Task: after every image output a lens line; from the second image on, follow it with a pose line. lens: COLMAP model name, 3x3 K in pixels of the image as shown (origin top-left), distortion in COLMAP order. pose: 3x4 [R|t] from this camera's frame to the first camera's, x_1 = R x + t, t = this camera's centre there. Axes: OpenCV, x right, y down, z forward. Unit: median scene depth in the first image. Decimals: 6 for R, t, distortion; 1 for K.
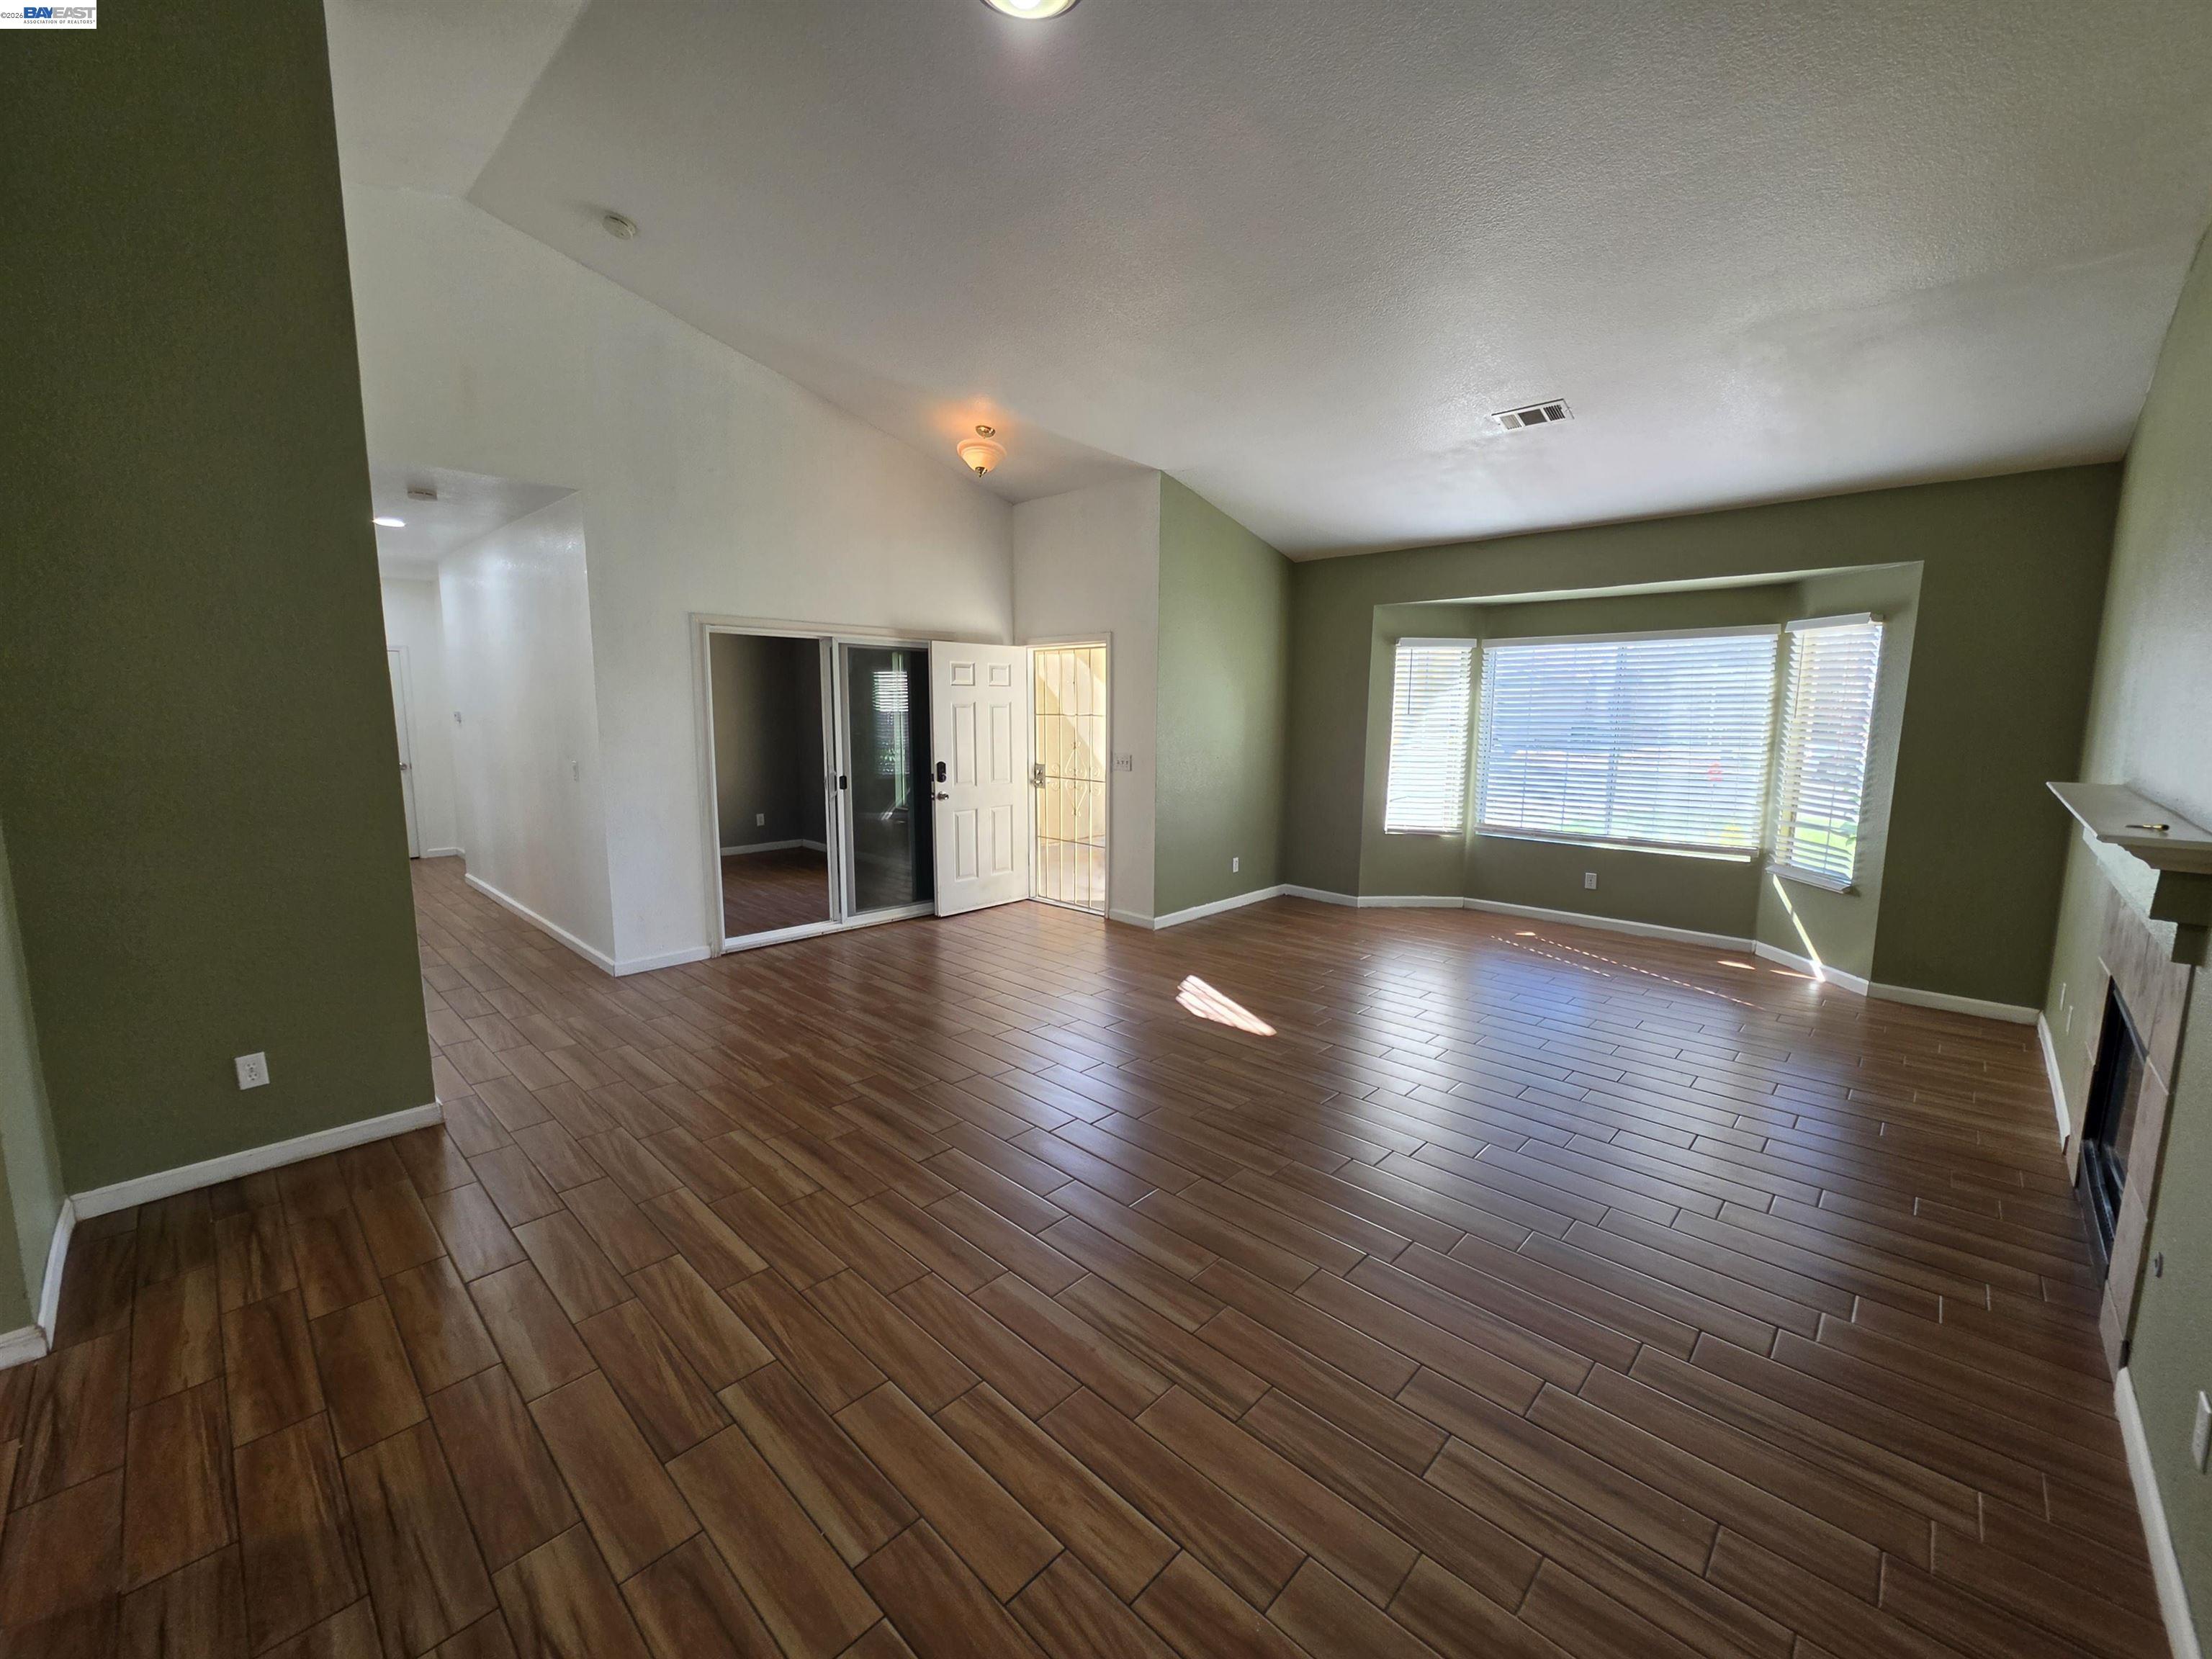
lens RADIAL K [[892.4, 0, 1111.6], [0, 892.4, 839.2], [0, 0, 1]] dist [-0.001566, -0.000242]
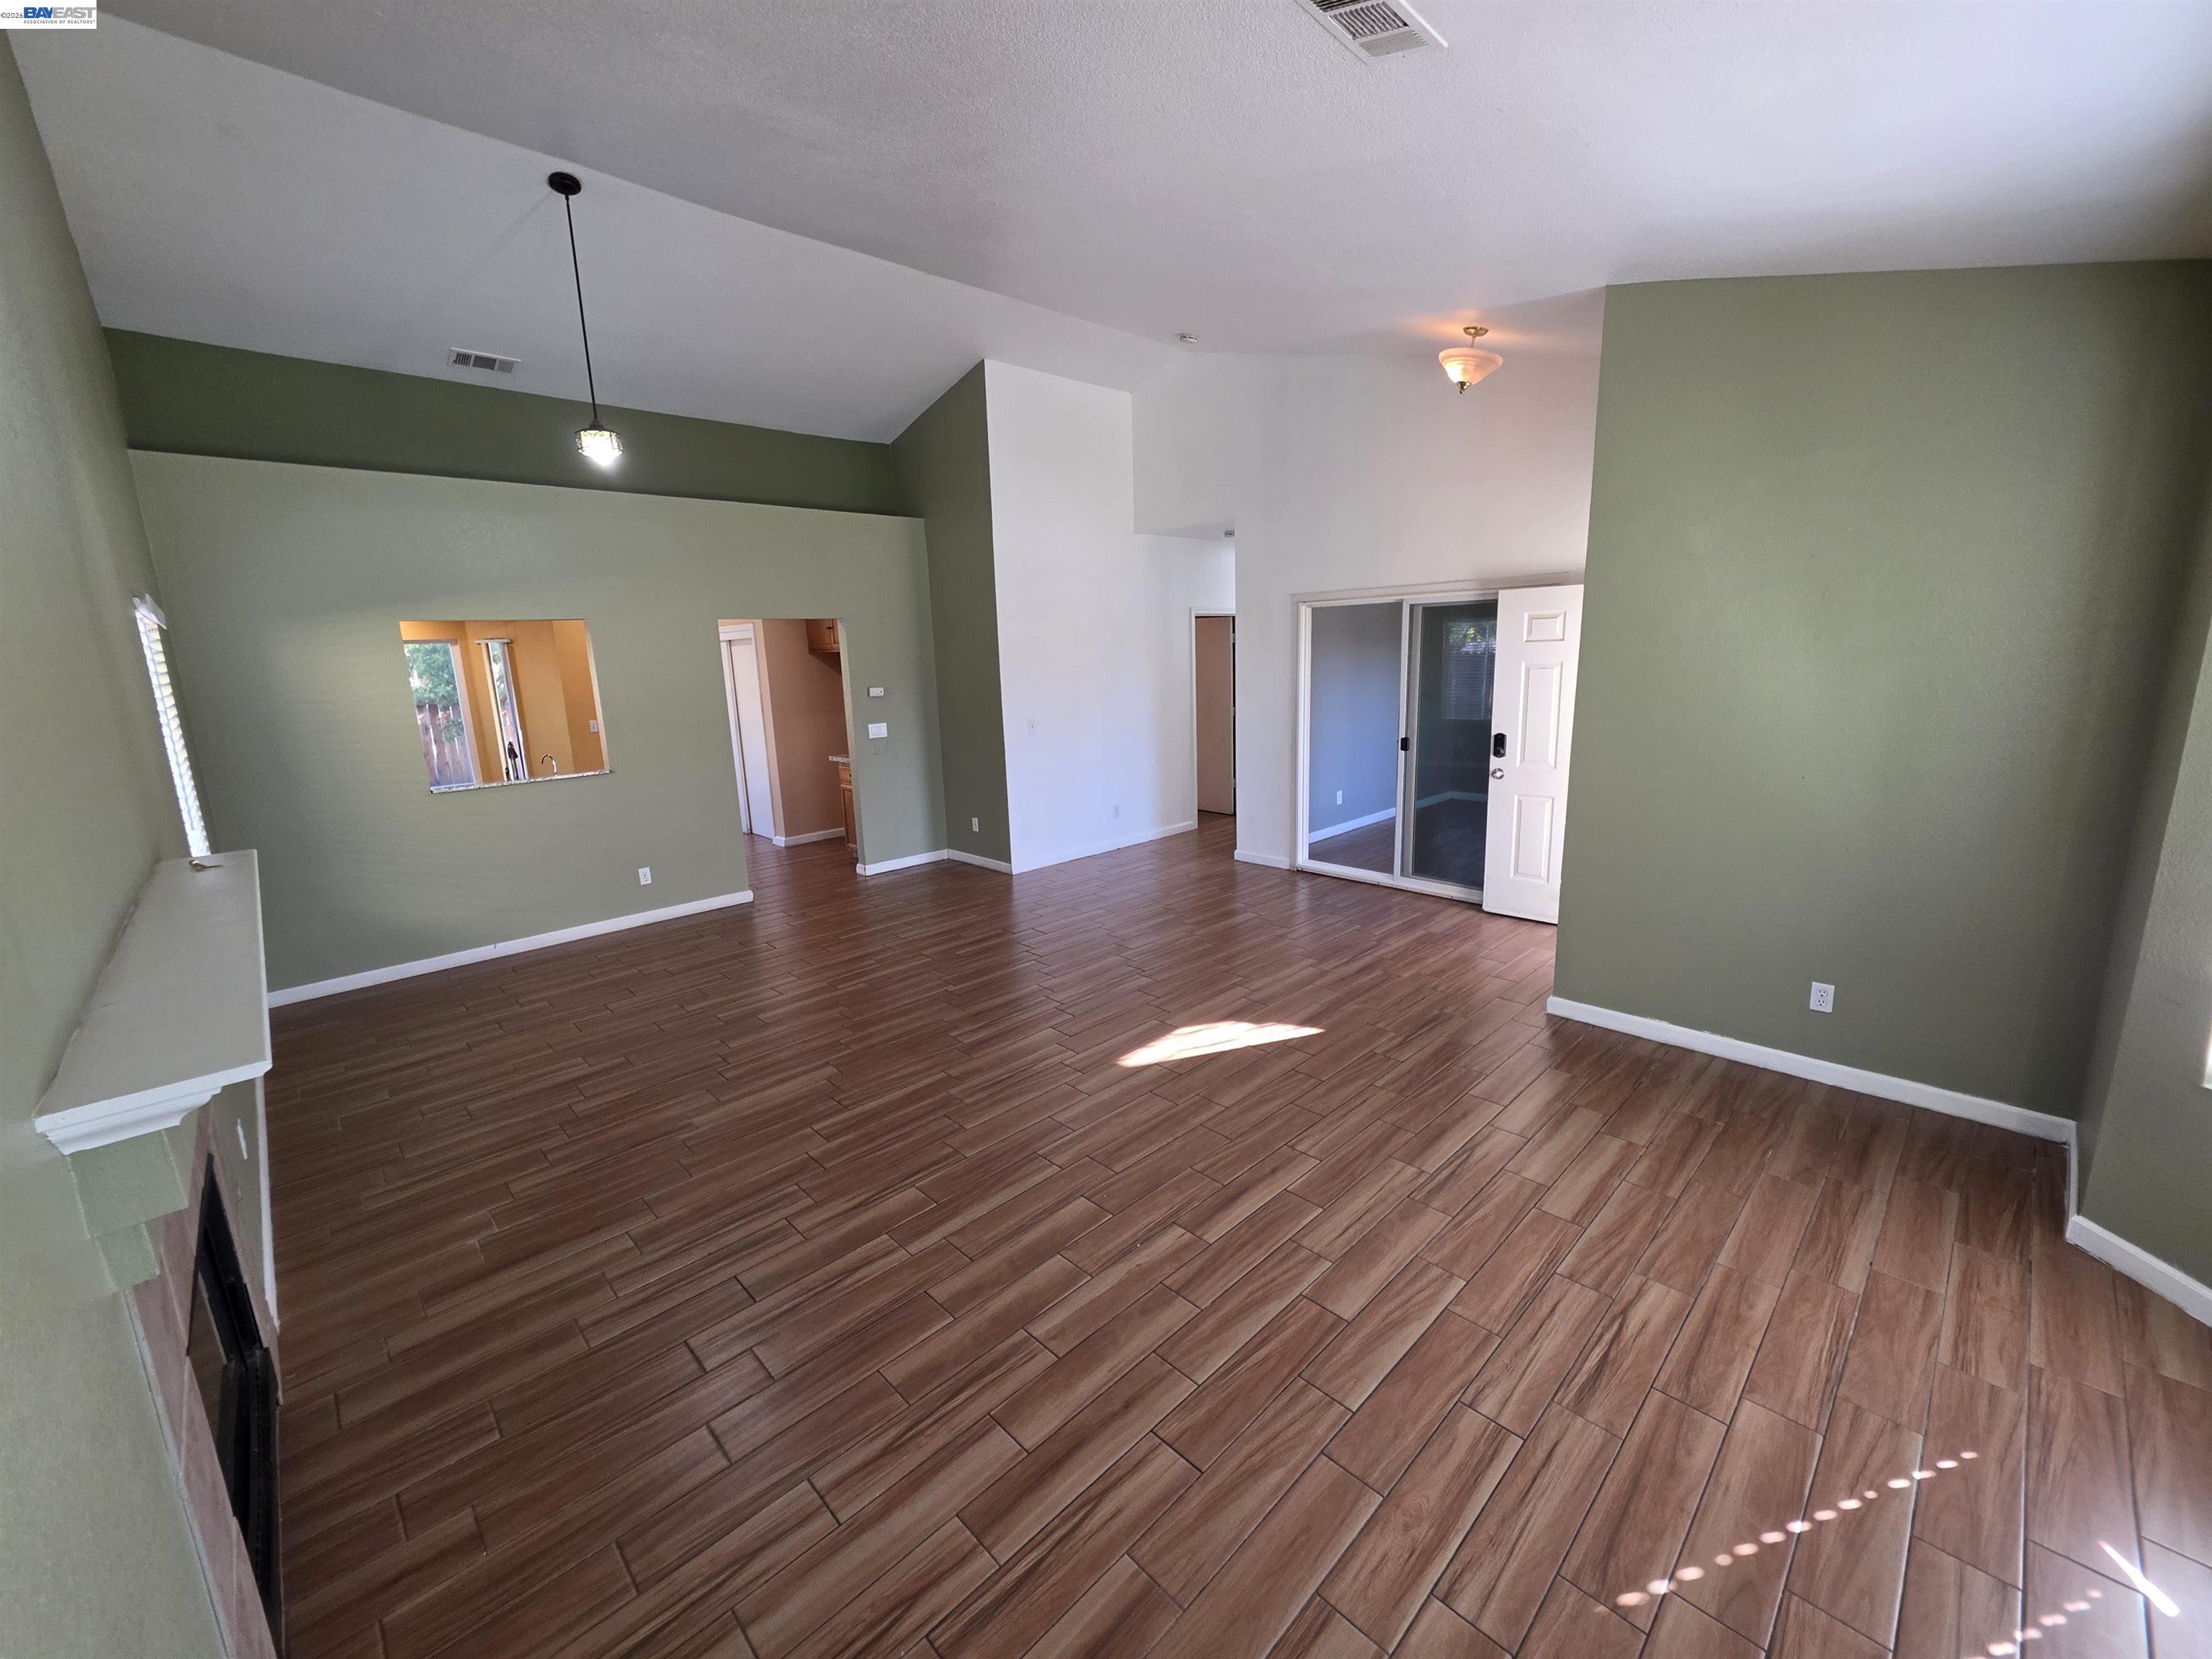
lens RADIAL K [[892.4, 0, 1112.2], [0, 892.4, 820.5], [0, 0, 1]] dist [-0.001566, -0.000242]
pose [[-0.030143, 0.182013, -0.982834, 0.697698], [-0.127948, 0.974489, 0.184392, -0.119909], [0.991323, 0.131310, -0.006086, 0.678721]]
